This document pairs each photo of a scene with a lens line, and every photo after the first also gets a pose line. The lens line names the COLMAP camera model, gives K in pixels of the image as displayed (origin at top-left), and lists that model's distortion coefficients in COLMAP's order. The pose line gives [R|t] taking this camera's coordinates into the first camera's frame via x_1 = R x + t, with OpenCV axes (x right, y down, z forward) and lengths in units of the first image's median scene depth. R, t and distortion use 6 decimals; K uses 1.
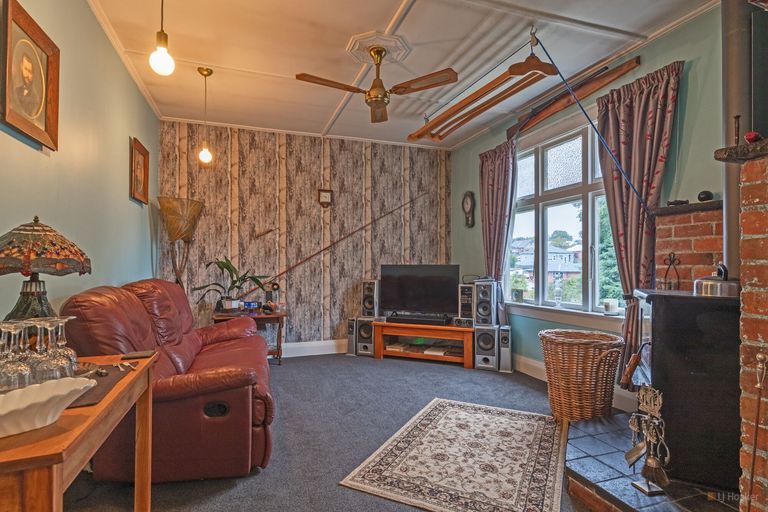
lens RADIAL K [[419.0, 0, 384.0], [0, 419.0, 256.0], [0, 0, 1]] dist [-0.000728, 0.000037]
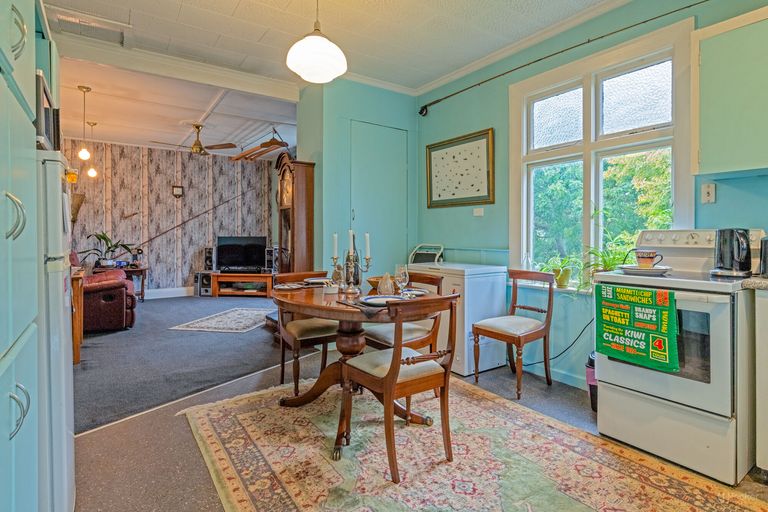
lens RADIAL K [[410.5, 0, 385.3], [0, 410.5, 234.1], [0, 0, 1]] dist [0.001537, 0.000085]
pose [[0.962238, 0.000873, 0.272209, 0.180214], [-0.004542, 0.999907, 0.012850, -0.010774], [-0.272172, -0.013601, 0.962152, -0.632570]]
